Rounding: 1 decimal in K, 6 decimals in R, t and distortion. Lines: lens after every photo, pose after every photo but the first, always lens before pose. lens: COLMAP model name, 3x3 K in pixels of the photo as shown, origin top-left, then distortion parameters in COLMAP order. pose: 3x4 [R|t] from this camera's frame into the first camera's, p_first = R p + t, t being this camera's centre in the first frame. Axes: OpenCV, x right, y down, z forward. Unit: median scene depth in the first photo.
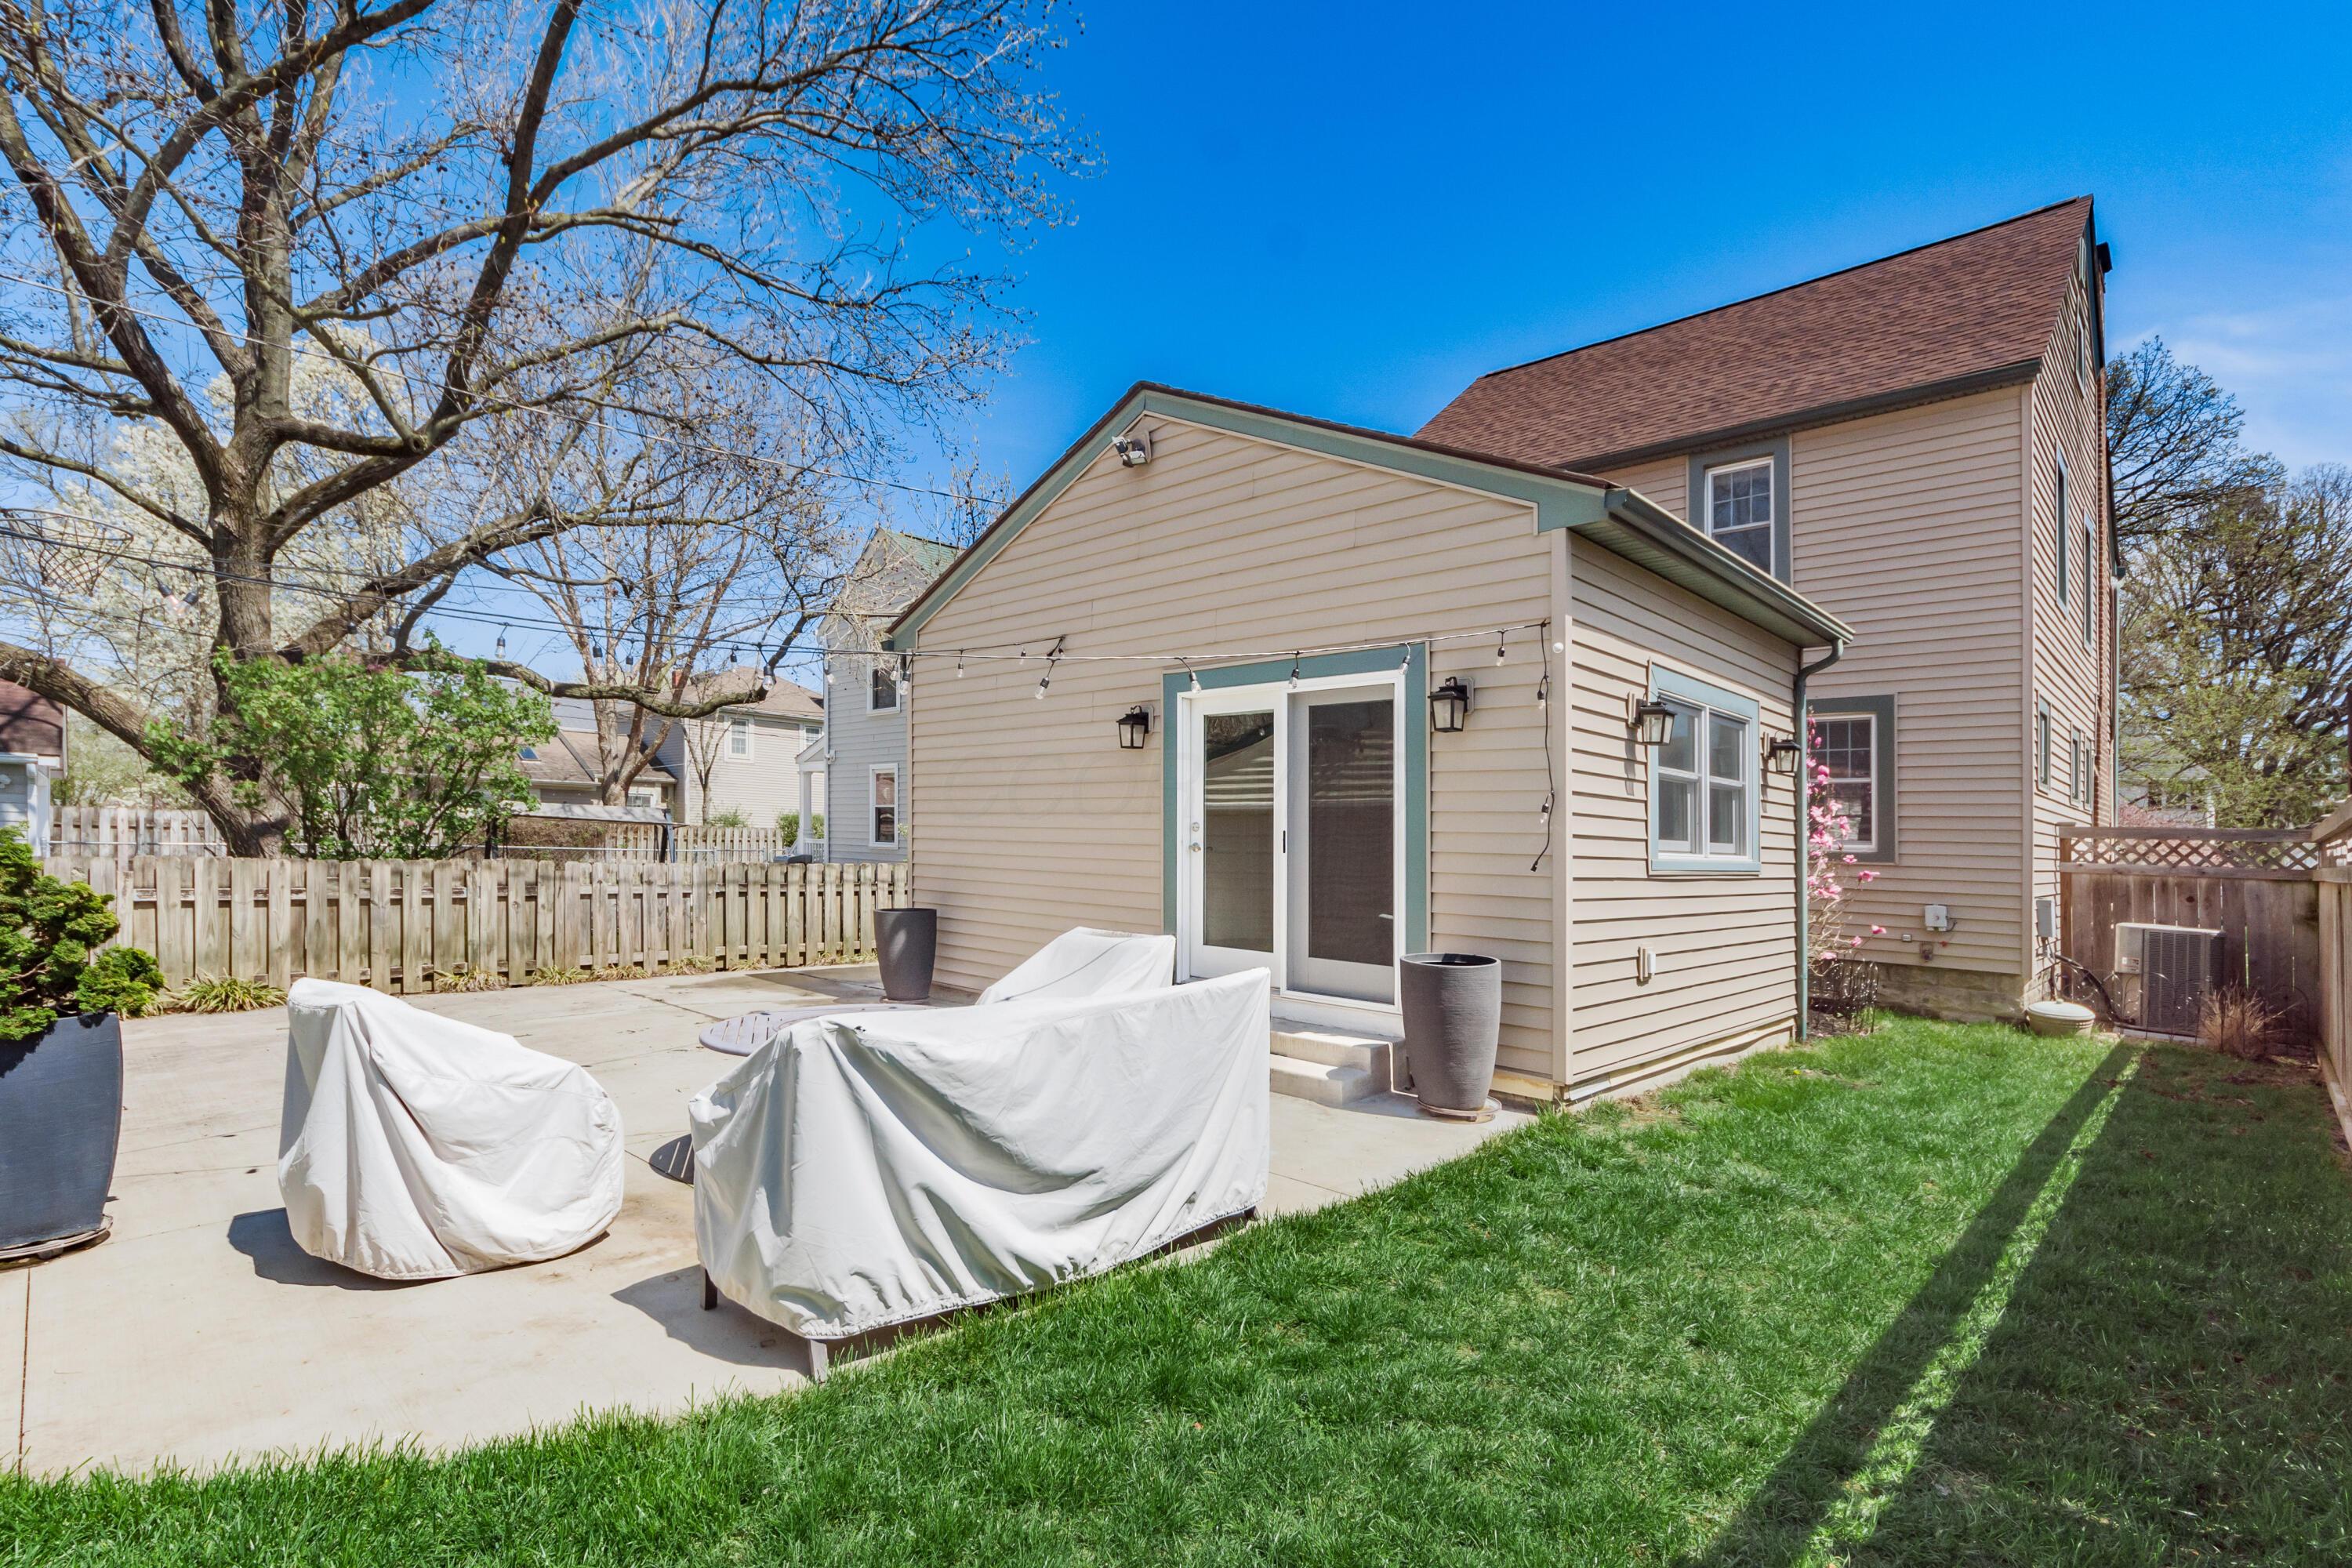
lens RADIAL K [[1096.3, 0, 1170.4], [0, 1096.3, 832.4], [0, 0, 1]] dist [-0.000763, 0.000942]
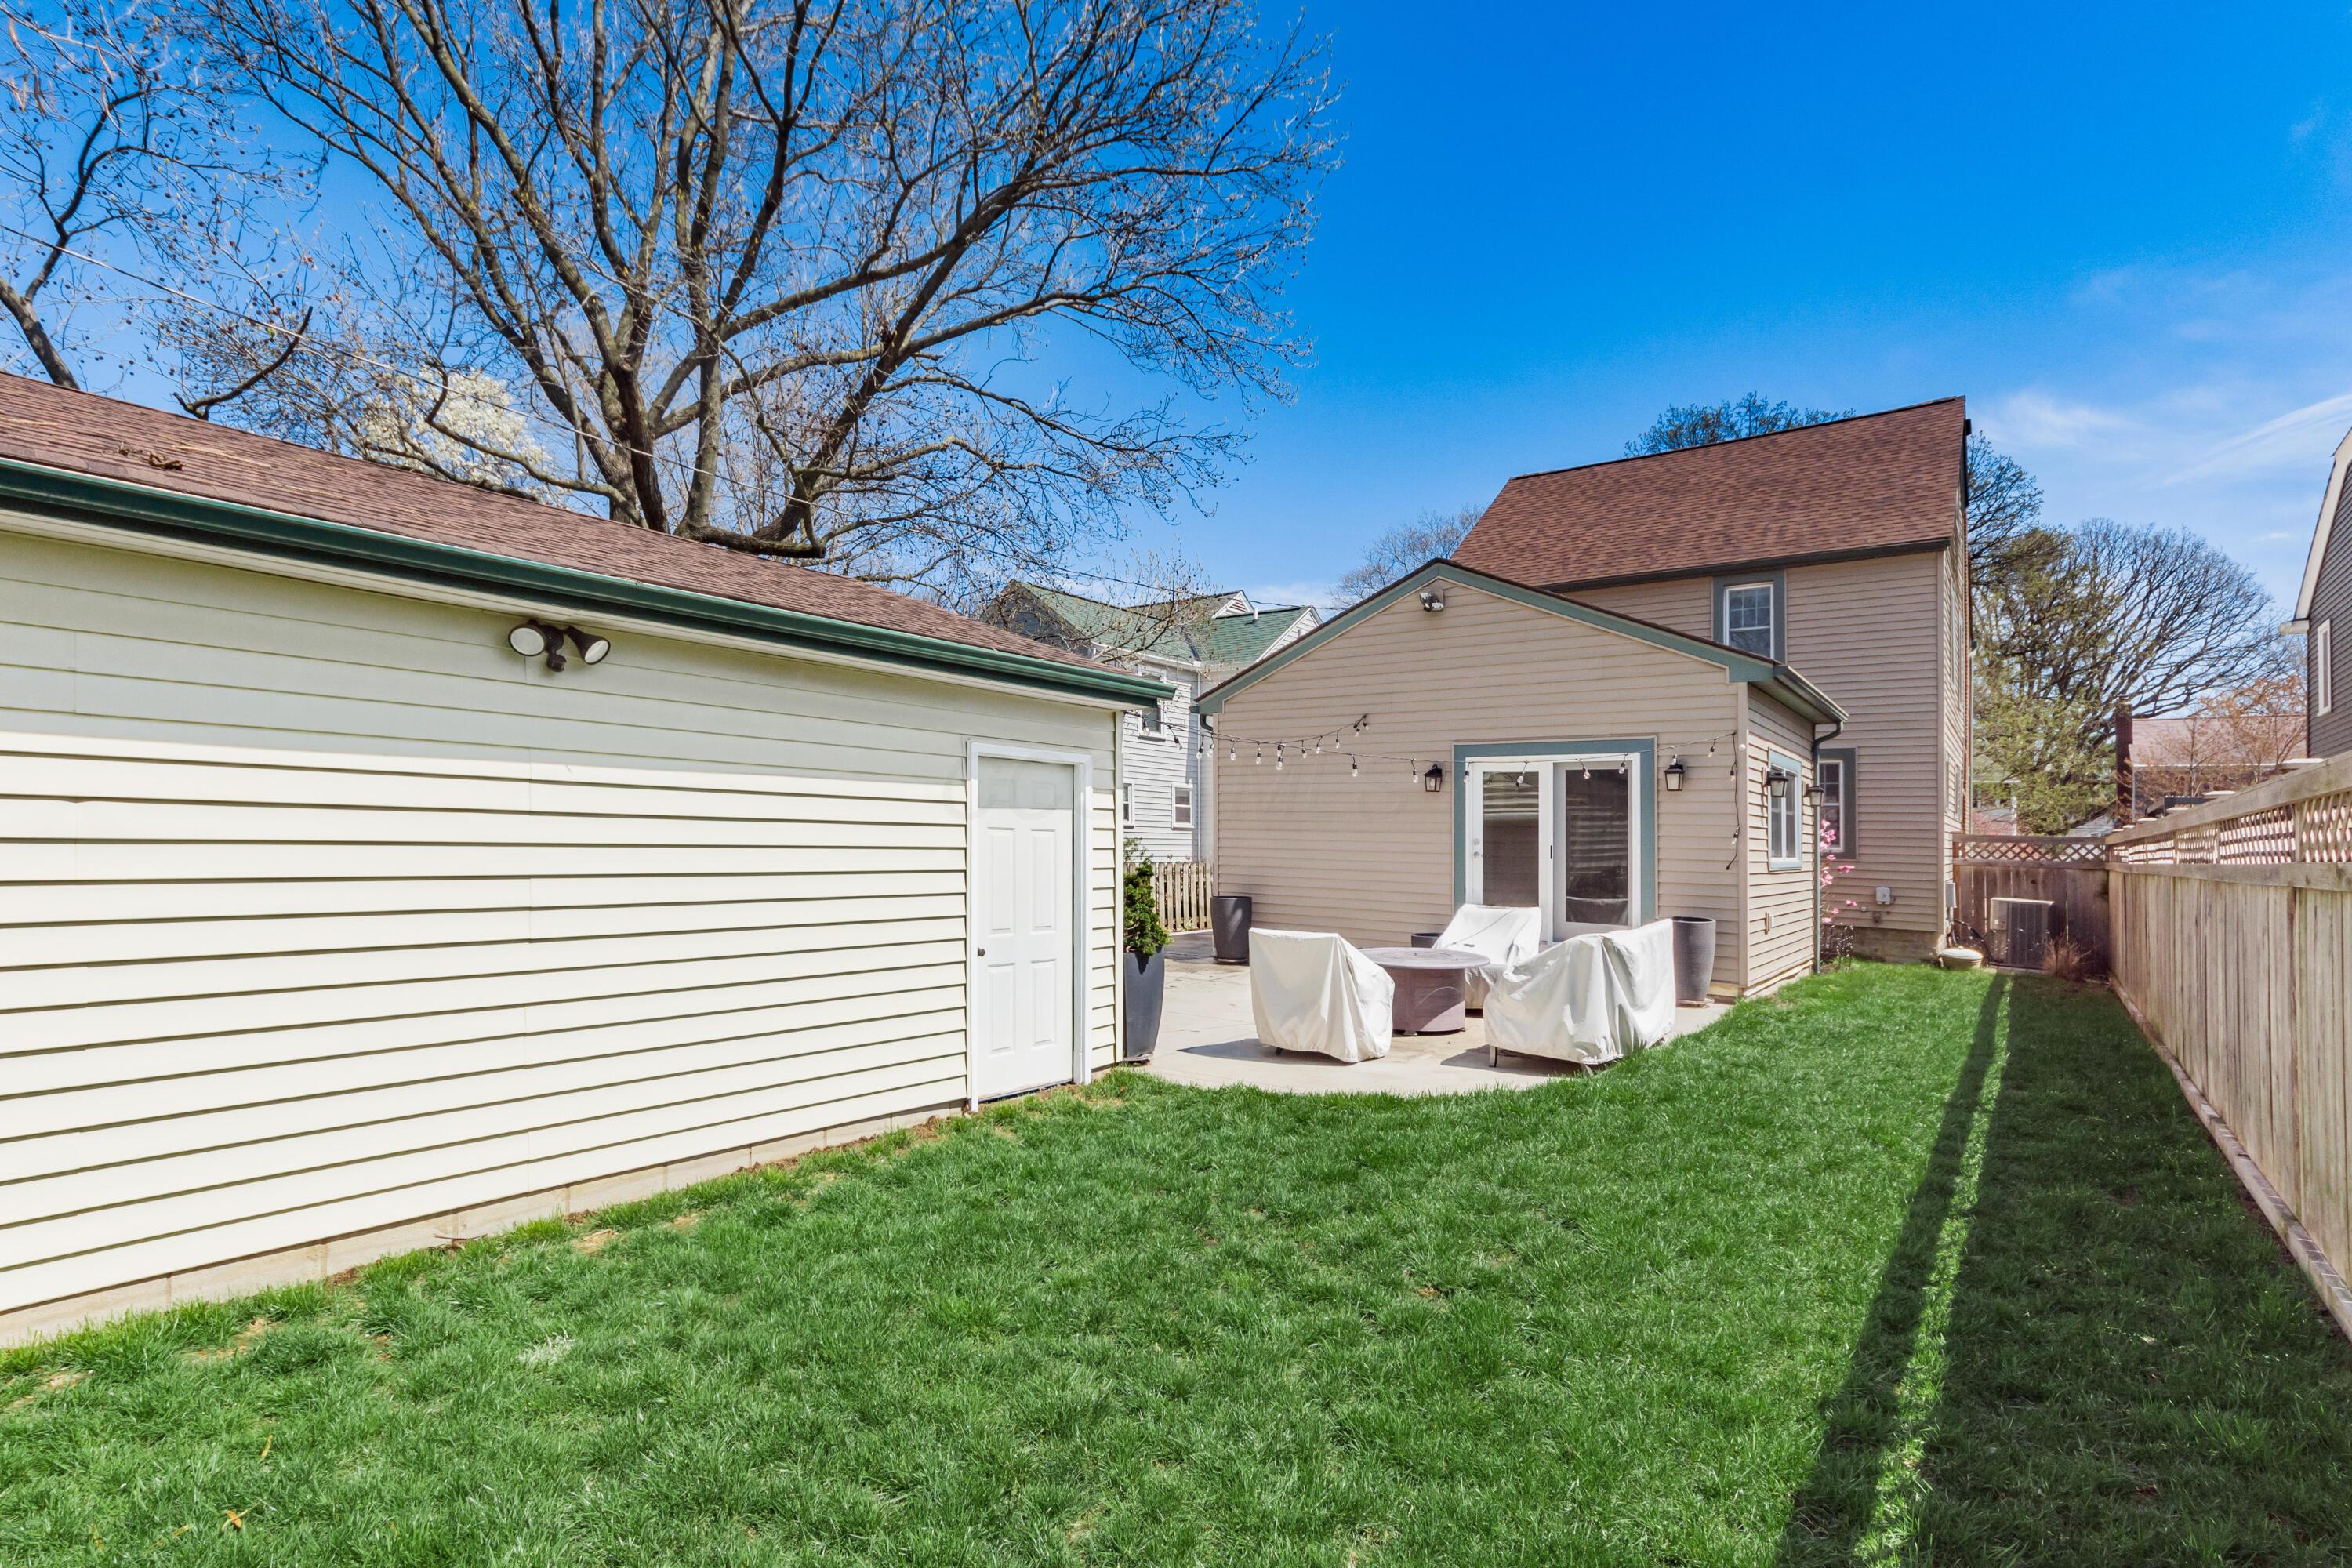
lens RADIAL K [[1086.9, 0, 1175.5], [0, 1086.9, 825.4], [0, 0, 1]] dist [-0.000288, -0.000191]
pose [[0.994002, -0.002662, 0.109325, -0.466669], [0.002387, 0.999994, 0.002647, -0.027275], [-0.109332, -0.002370, 0.994003, -0.414193]]
